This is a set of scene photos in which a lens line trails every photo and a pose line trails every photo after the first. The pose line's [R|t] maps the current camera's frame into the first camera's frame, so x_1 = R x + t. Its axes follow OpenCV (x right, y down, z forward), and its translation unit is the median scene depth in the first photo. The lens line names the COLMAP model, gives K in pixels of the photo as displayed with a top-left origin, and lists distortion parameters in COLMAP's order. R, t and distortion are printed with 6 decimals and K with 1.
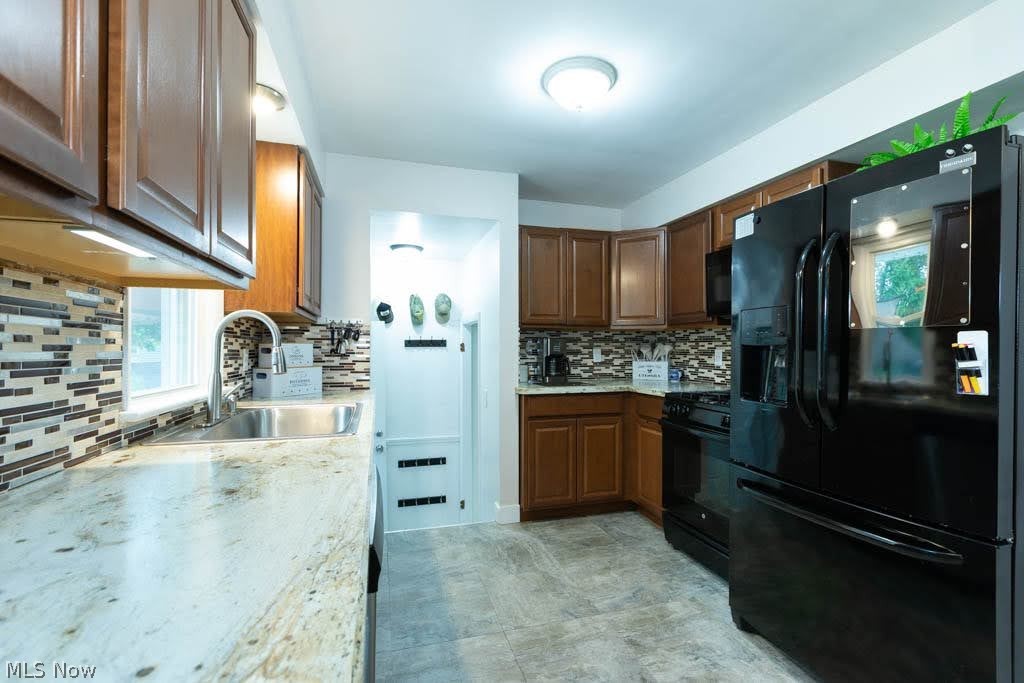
lens RADIAL K [[467.6, 0, 523.2], [0, 467.6, 344.3], [0, 0, 1]] dist [0.001301, -0.000435]
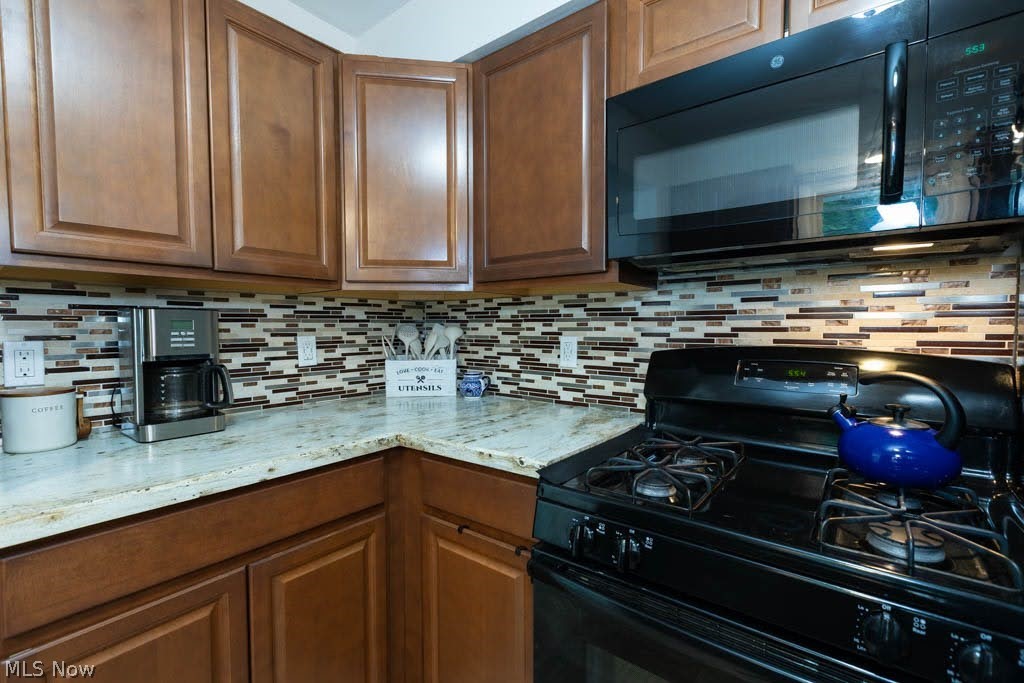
lens RADIAL K [[456.6, 0, 514.0], [0, 456.6, 345.0], [0, 0, 1]] dist [0.002970, 0.000066]
pose [[0.823830, -0.025343, 0.566270, 0.082396], [-0.001339, 0.998910, 0.046653, -0.002469], [-0.566835, -0.039193, 0.822899, 0.588156]]
